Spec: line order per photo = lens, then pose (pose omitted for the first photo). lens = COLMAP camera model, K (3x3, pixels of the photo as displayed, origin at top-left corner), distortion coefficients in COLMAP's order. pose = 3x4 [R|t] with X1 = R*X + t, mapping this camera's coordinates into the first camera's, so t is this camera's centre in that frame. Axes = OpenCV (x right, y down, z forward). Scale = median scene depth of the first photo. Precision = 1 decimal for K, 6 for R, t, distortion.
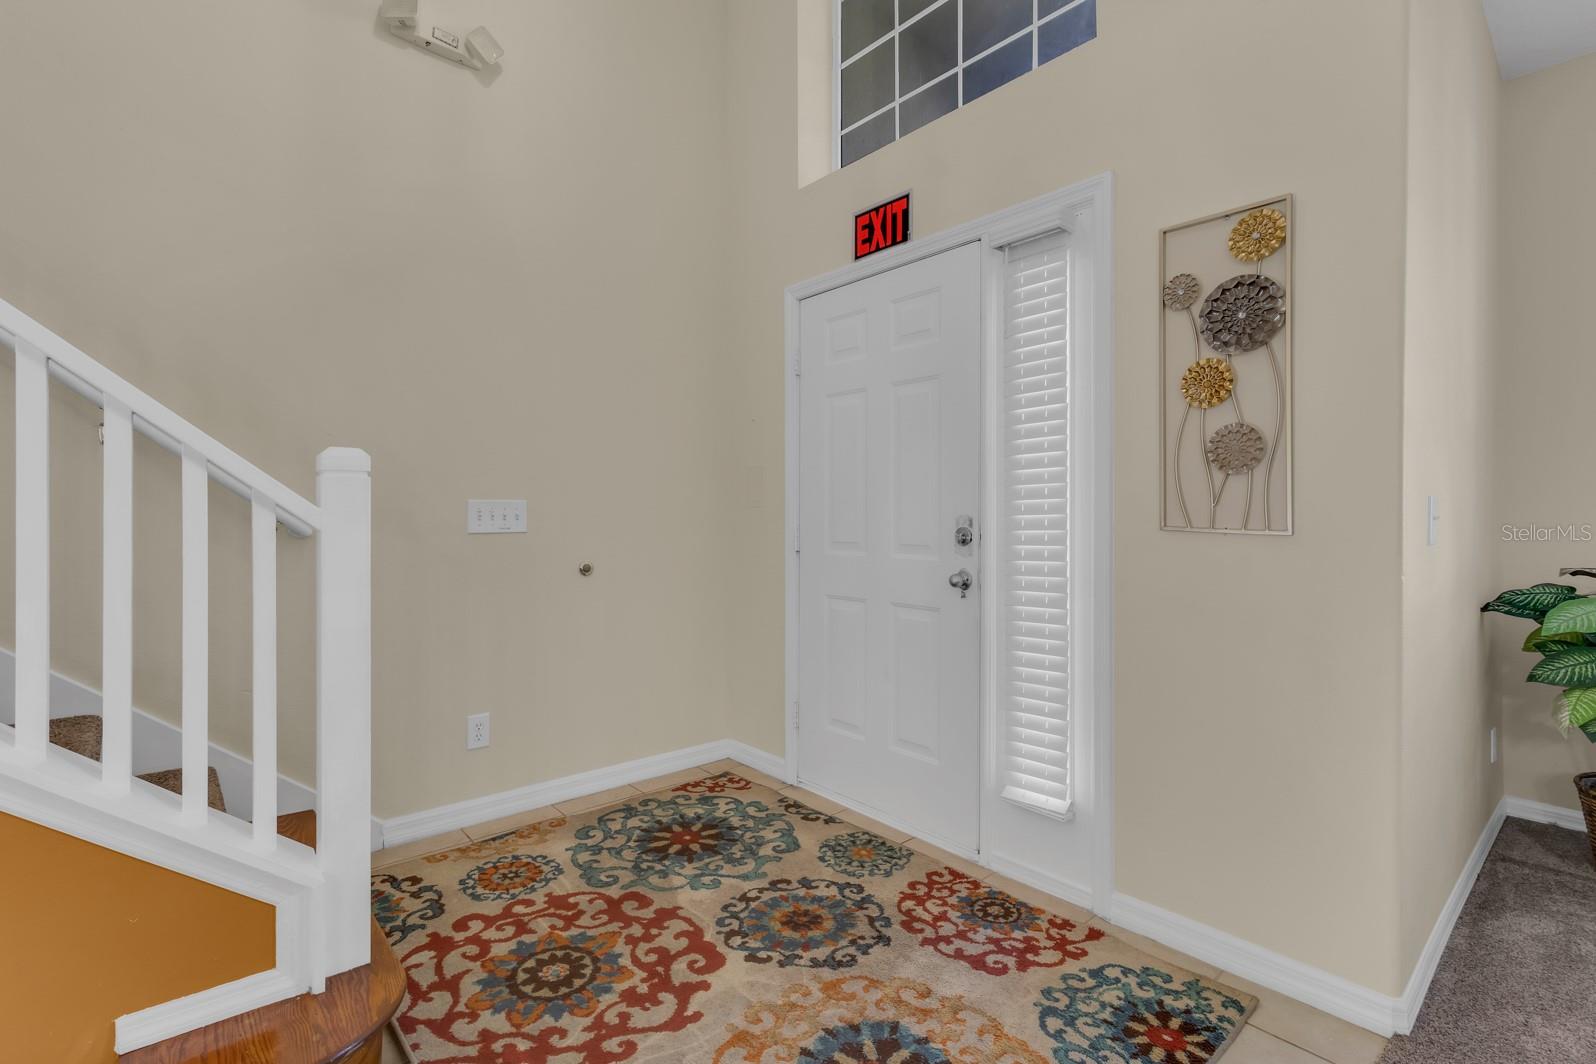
lens RADIAL K [[739.8, 0, 803.7], [0, 739.8, 518.3], [0, 0, 1]] dist [0.002199, -0.000867]
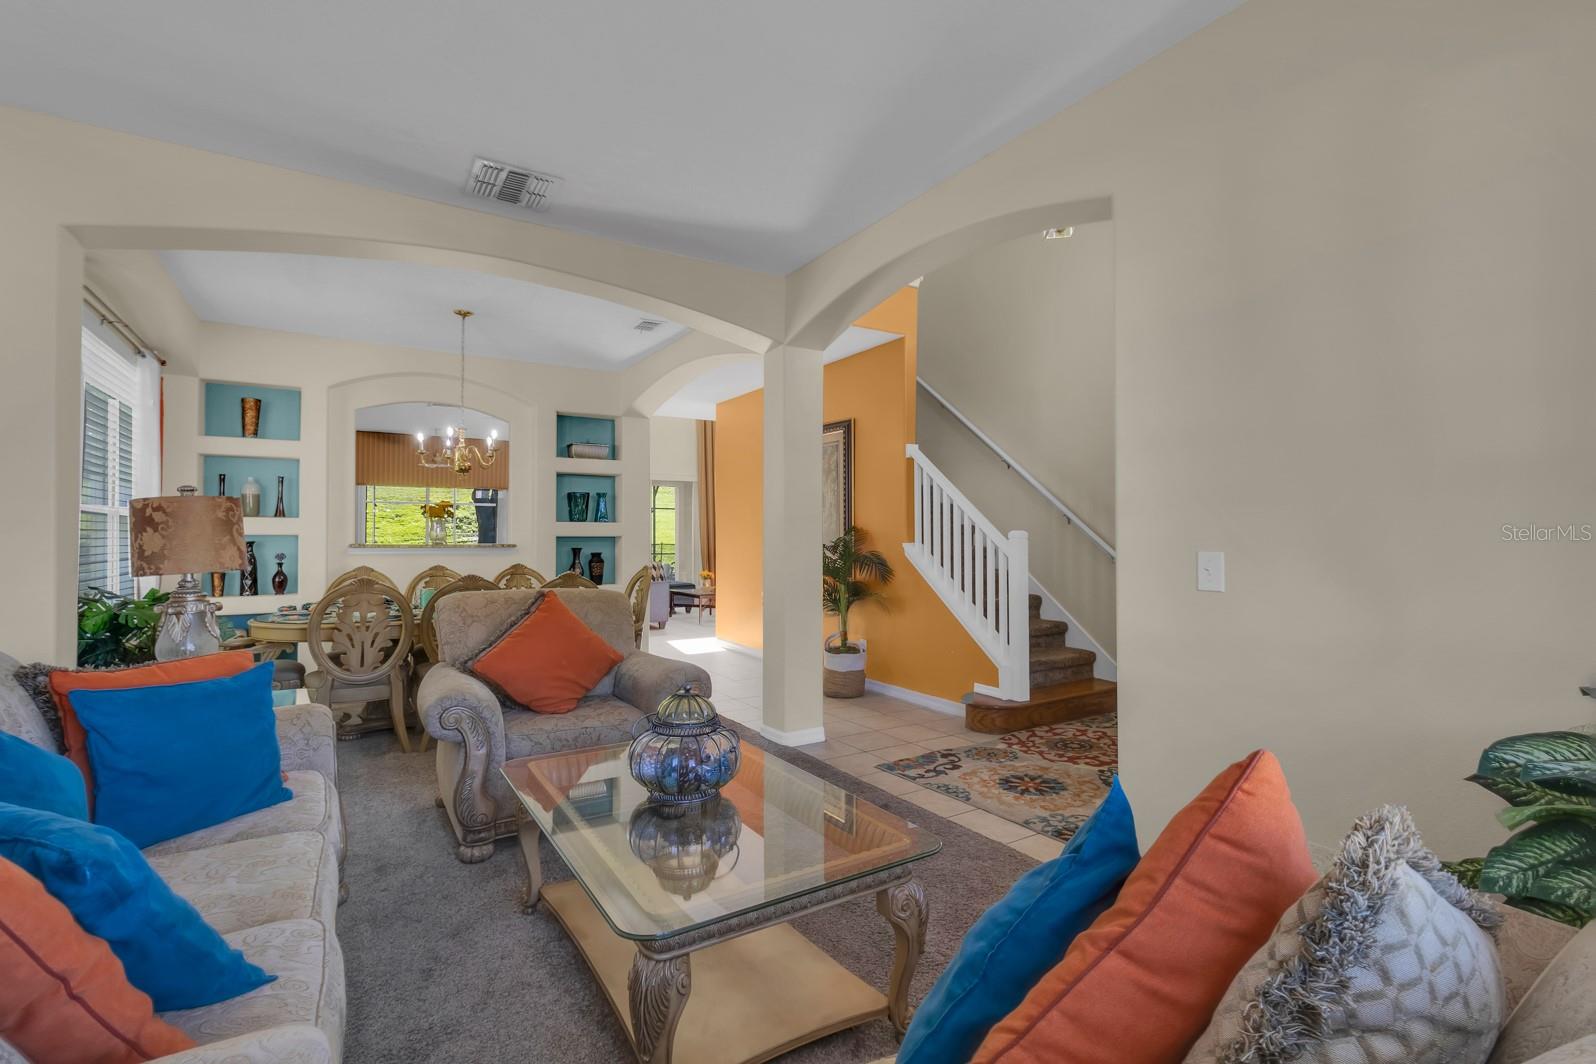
lens RADIAL K [[759.4, 0, 802.3], [0, 759.4, 531.9], [0, 0, 1]] dist [-0.000900, 0.000385]
pose [[-0.158943, -0.005021, -0.987275, 2.048513], [0.000585, 0.999986, -0.005180, -0.057679], [0.987288, -0.001401, -0.158938, 0.487751]]
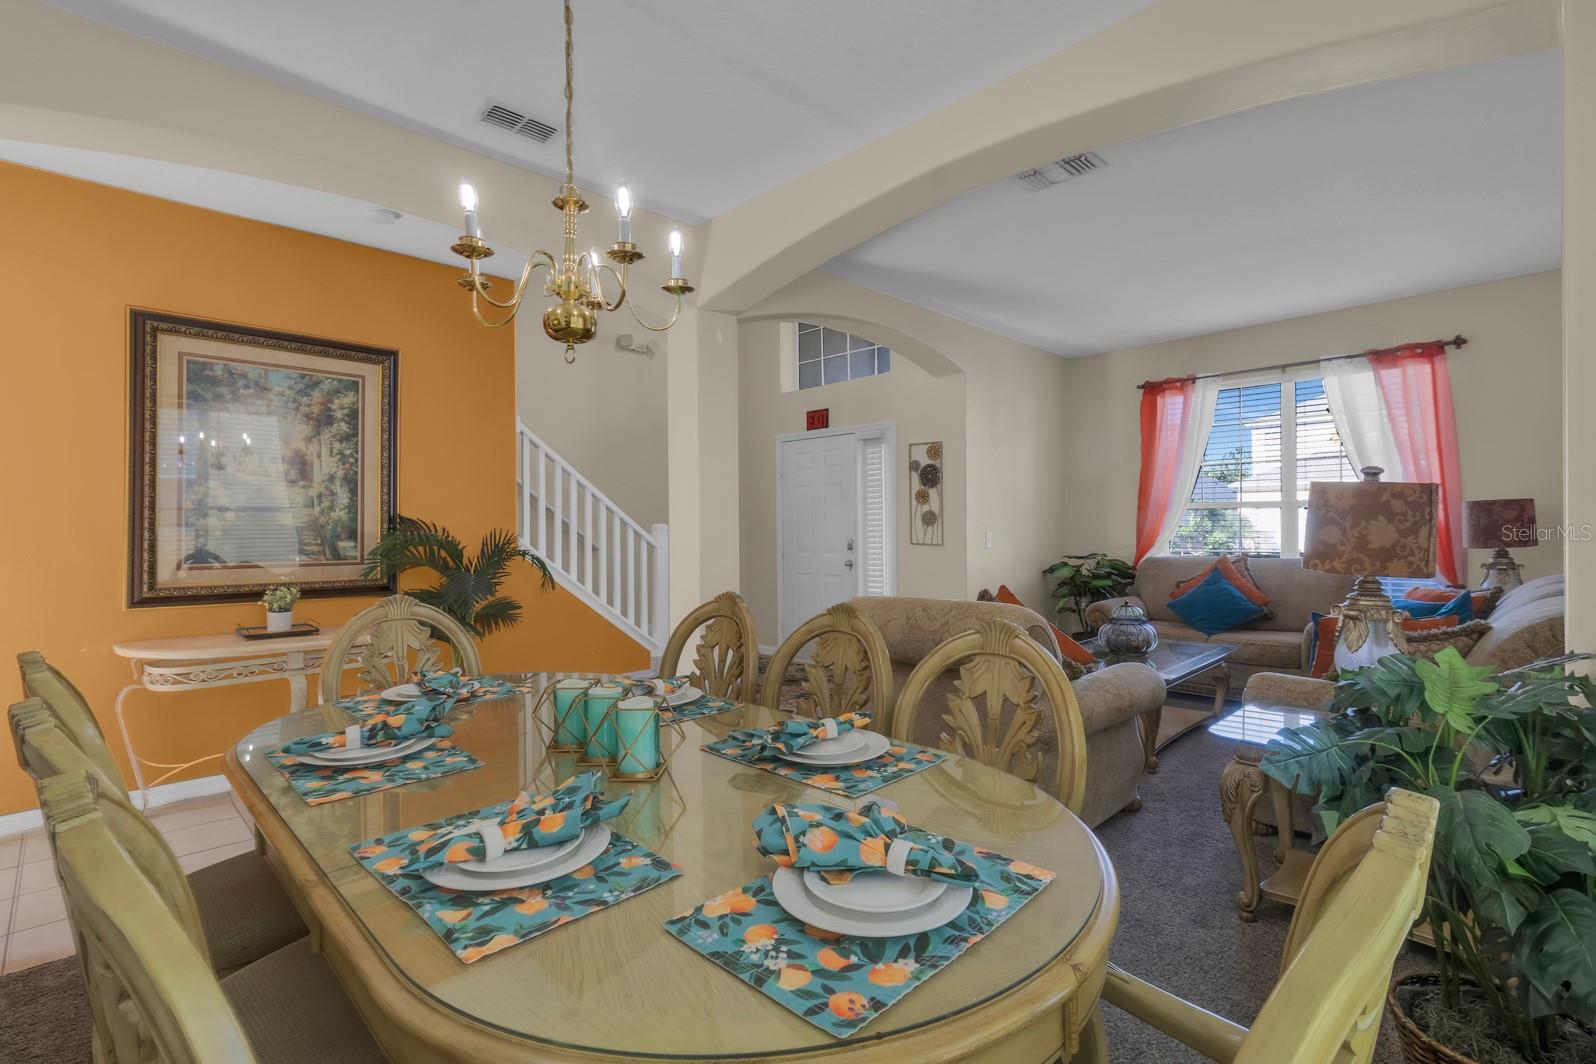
lens RADIAL K [[726.7, 0, 793.8], [0, 726.7, 524.0], [0, 0, 1]] dist [0.000253, -0.000017]
pose [[0.997817, -0.008714, 0.065459, -0.182146], [0.009075, 0.999945, -0.005216, -0.053835], [-0.065410, 0.005799, 0.997842, -1.913280]]
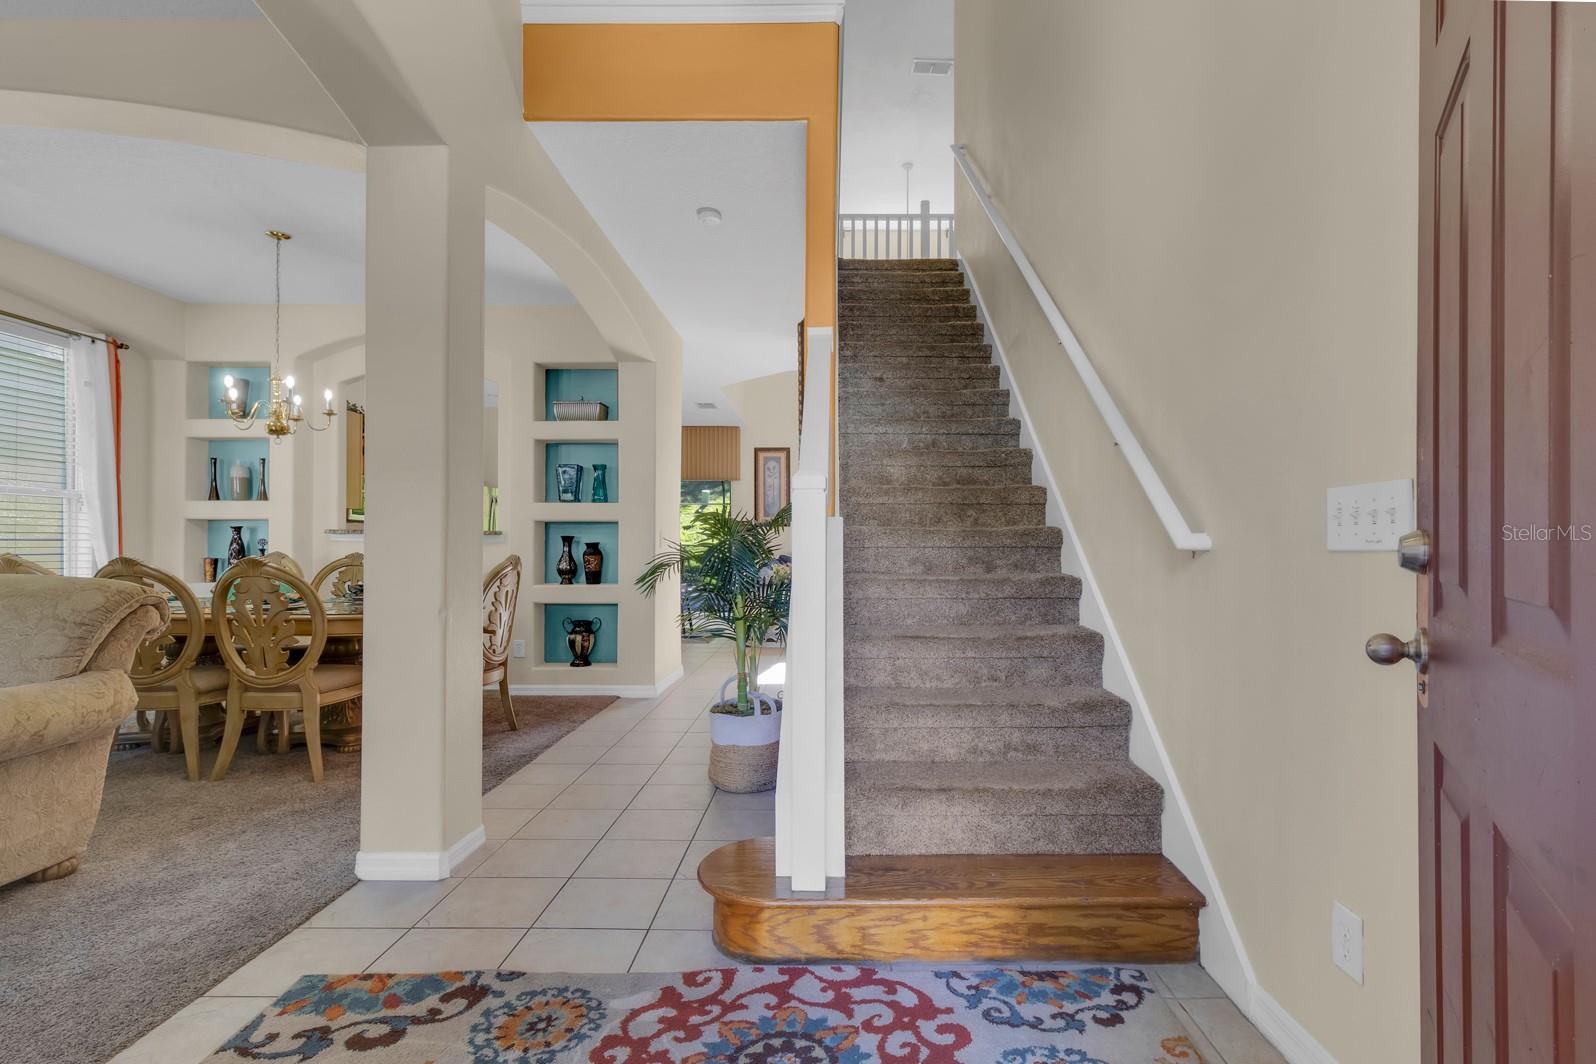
lens RADIAL K [[797.2, 0, 817.3], [0, 797.2, 539.5], [0, 0, 1]] dist [0.001603, 0.000083]
pose [[-0.669804, -0.005002, -0.742521, 0.282084], [-0.000594, 0.999981, -0.006201, 0.027965], [0.742538, -0.003713, -0.669794, 1.506406]]
